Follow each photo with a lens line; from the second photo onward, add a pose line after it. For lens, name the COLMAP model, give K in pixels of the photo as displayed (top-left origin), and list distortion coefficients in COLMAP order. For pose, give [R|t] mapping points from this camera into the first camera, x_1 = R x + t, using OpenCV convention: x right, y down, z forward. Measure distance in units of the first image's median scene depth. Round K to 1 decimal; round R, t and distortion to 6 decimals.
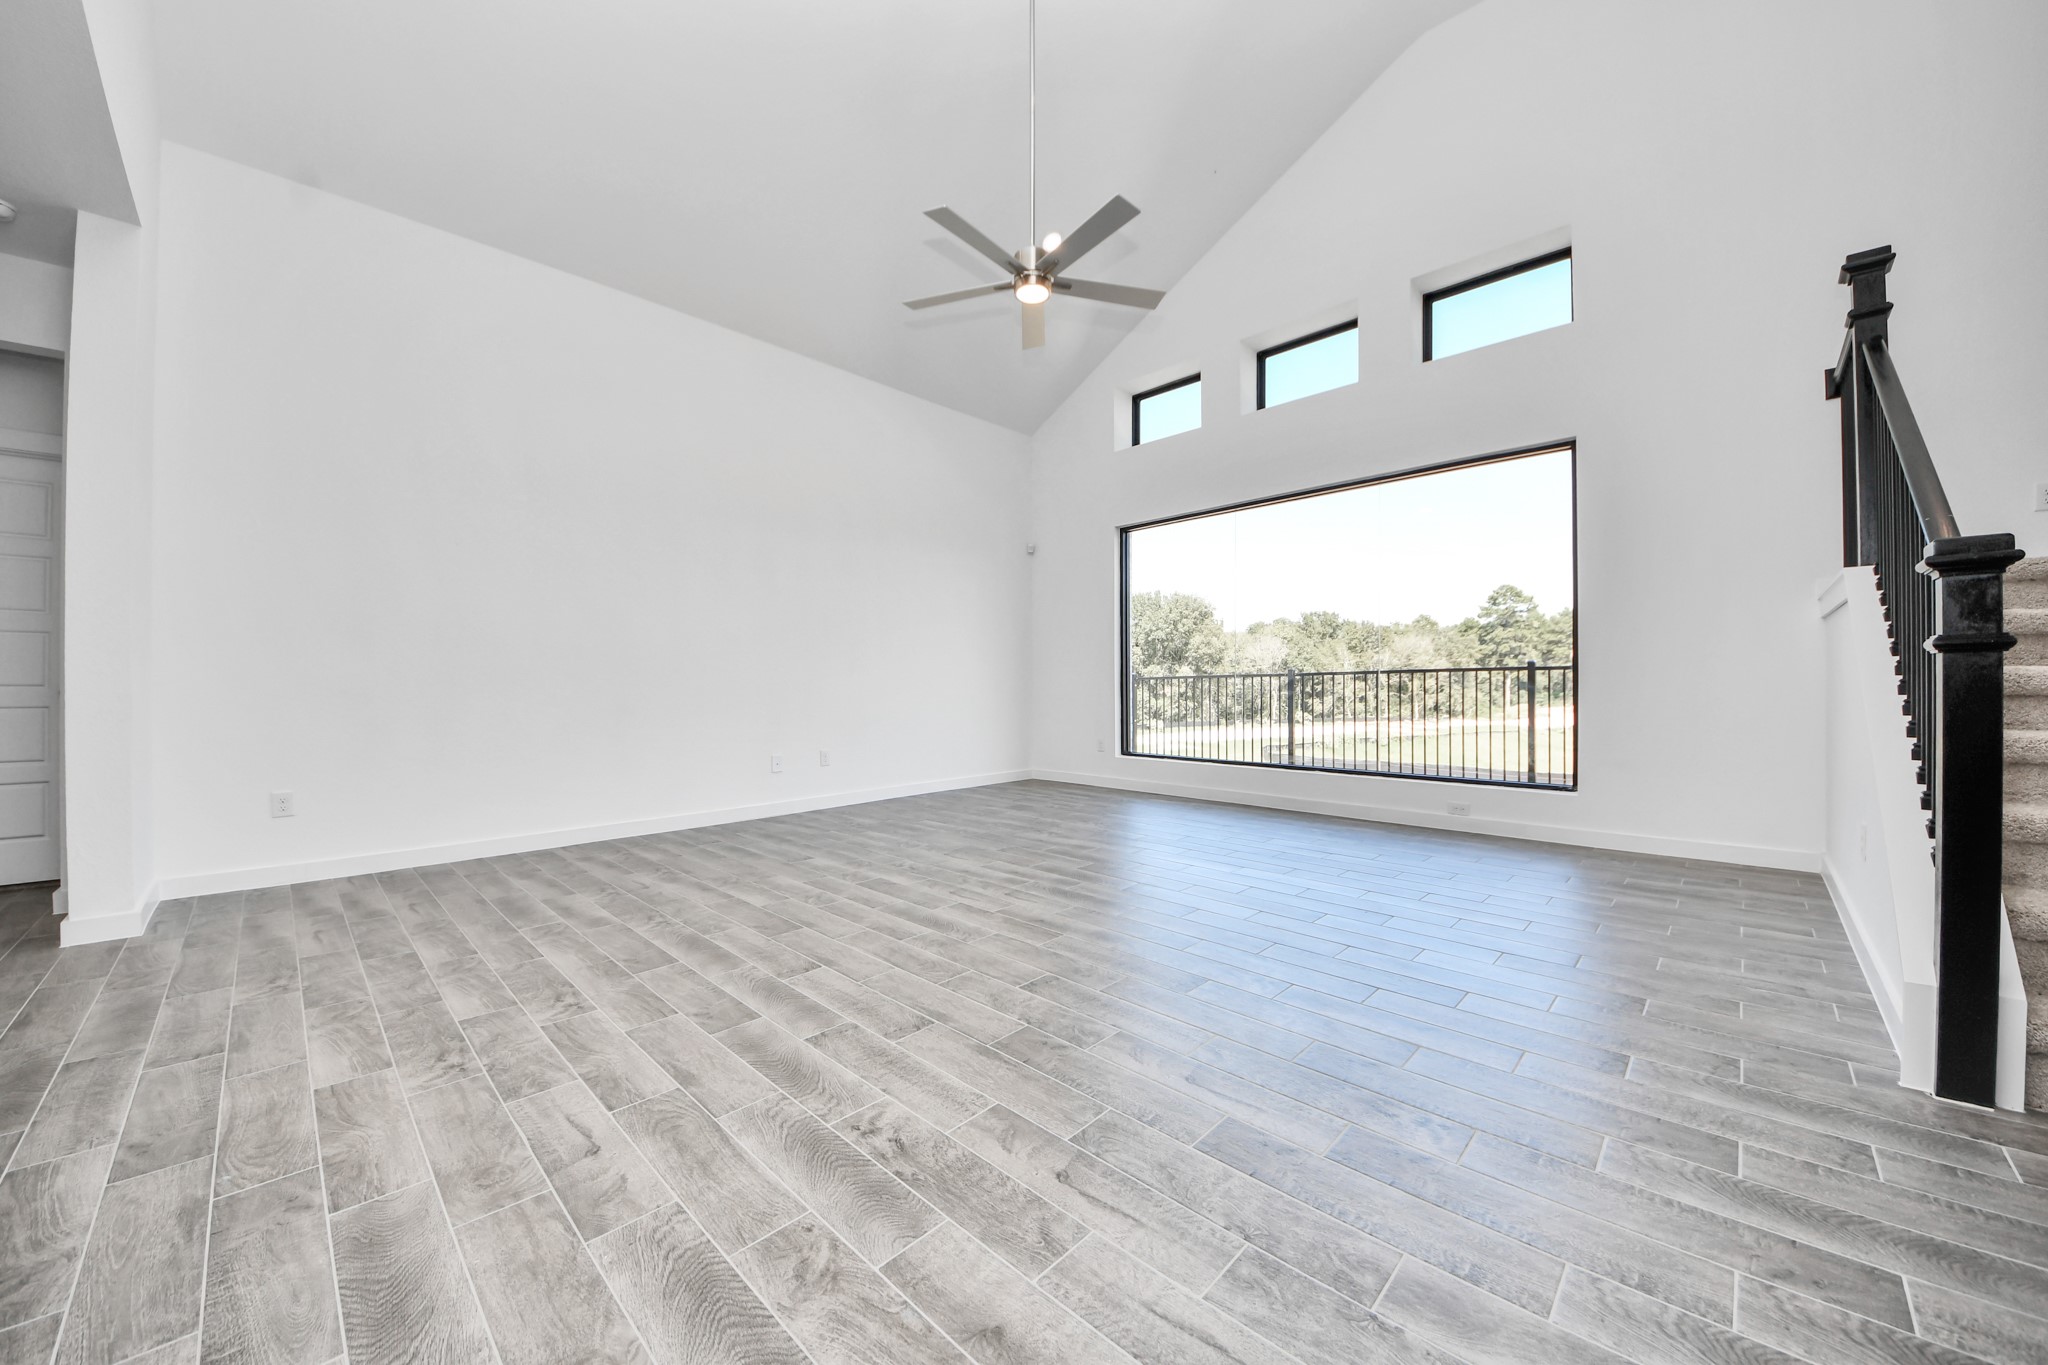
lens RADIAL K [[741.2, 0, 1024.2], [0, 741.2, 680.1], [0, 0, 1]] dist [-0.009146, -0.003077]
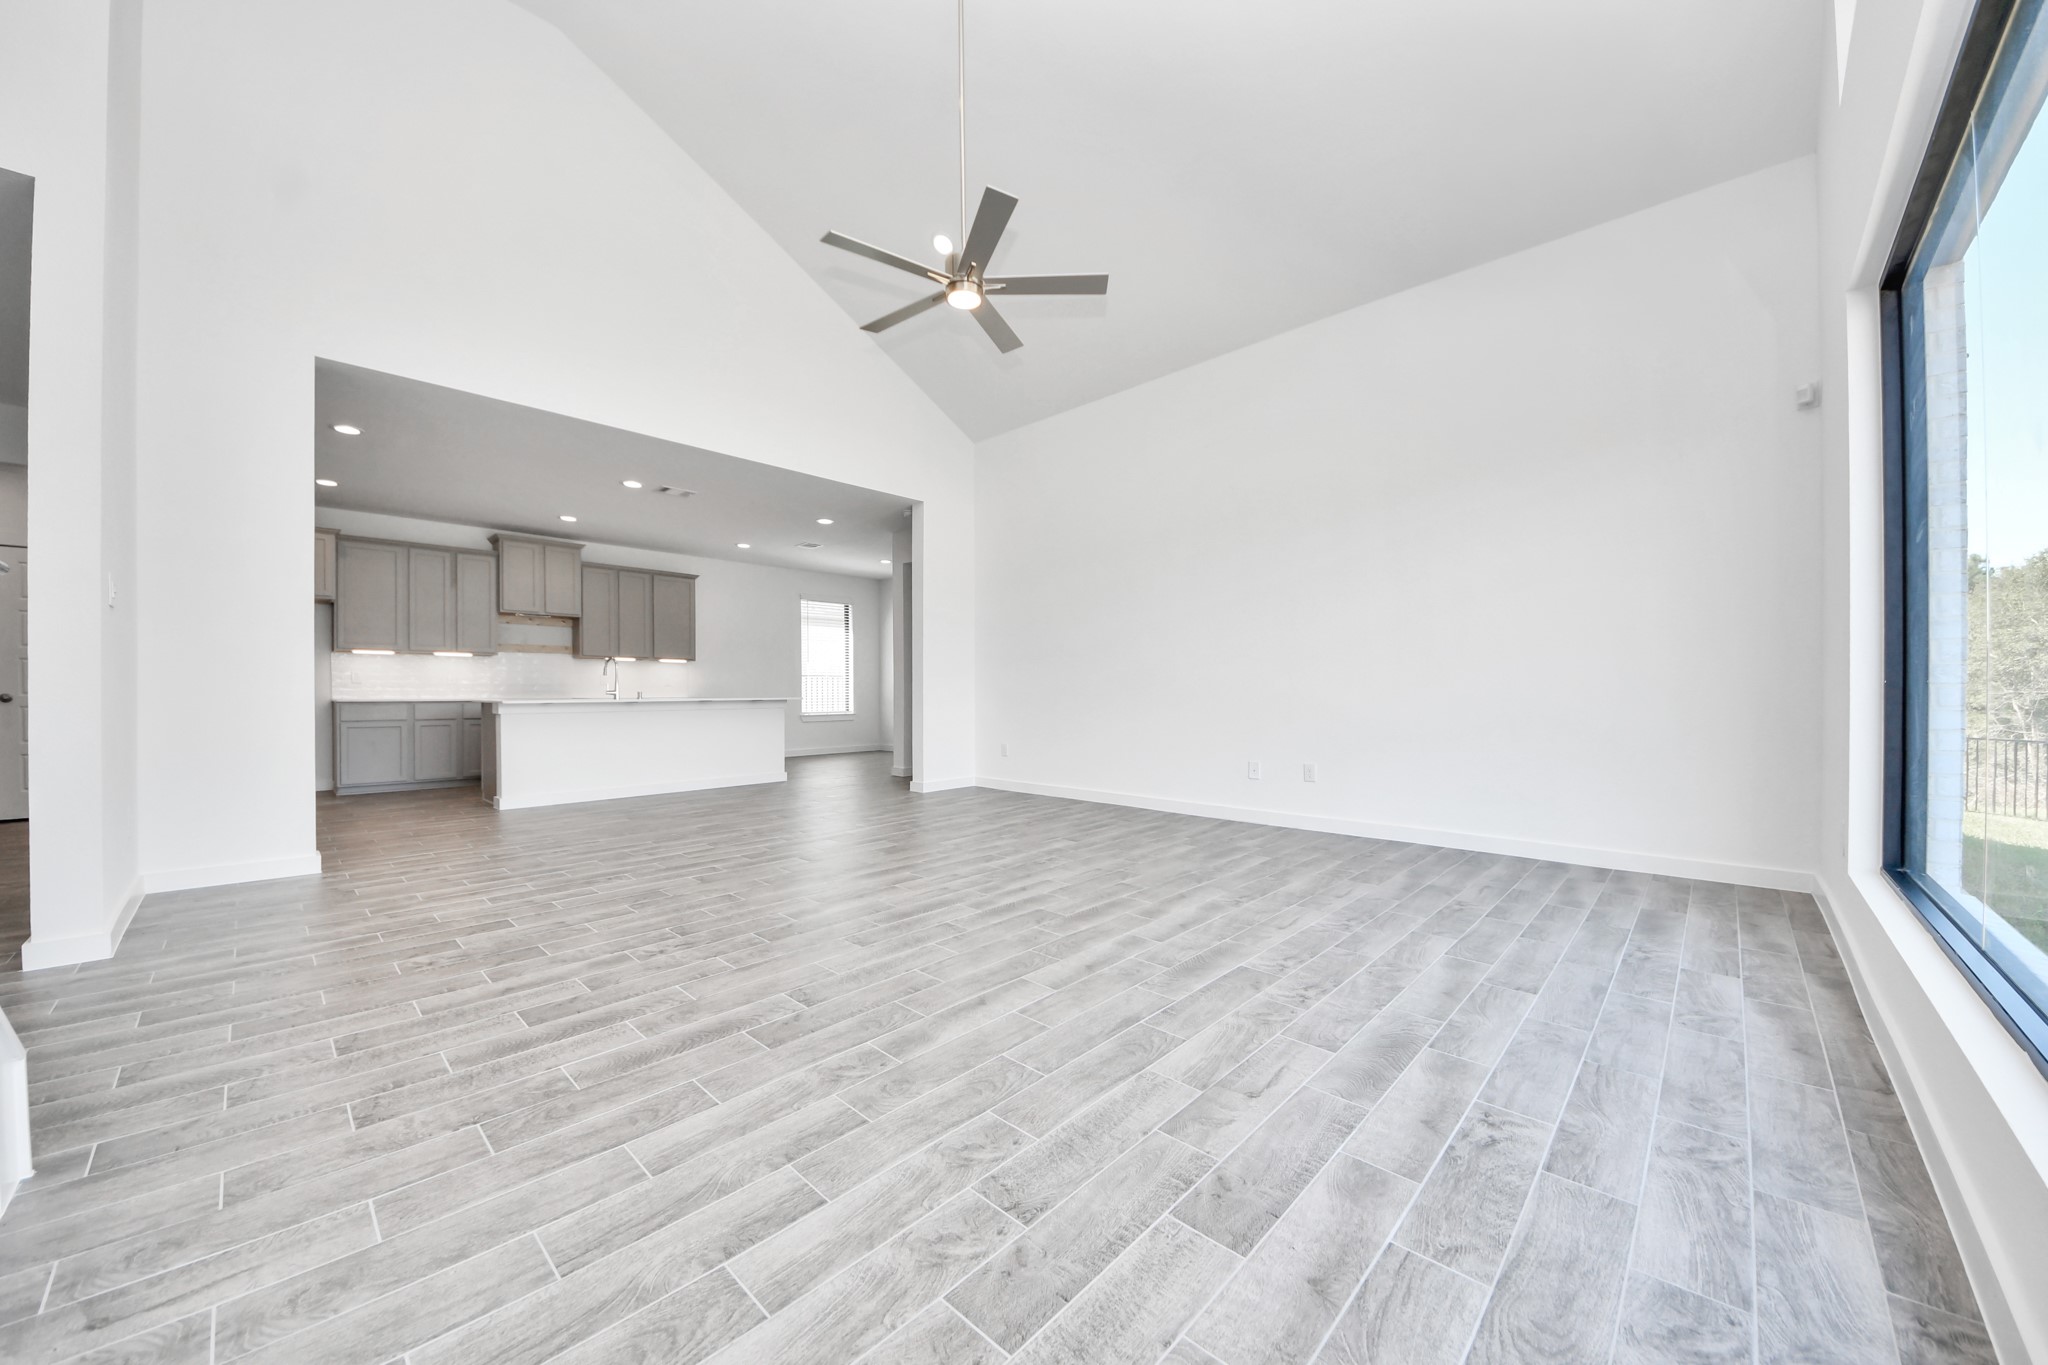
lens RADIAL K [[741.2, 0, 1026.1], [0, 741.2, 693.2], [0, 0, 1]] dist [-0.009146, -0.003077]
pose [[0.016904, 0.005794, -0.999840, 1.692854], [0.011582, 0.999915, 0.005991, 0.000727], [0.999790, -0.011682, 0.016836, 1.771615]]
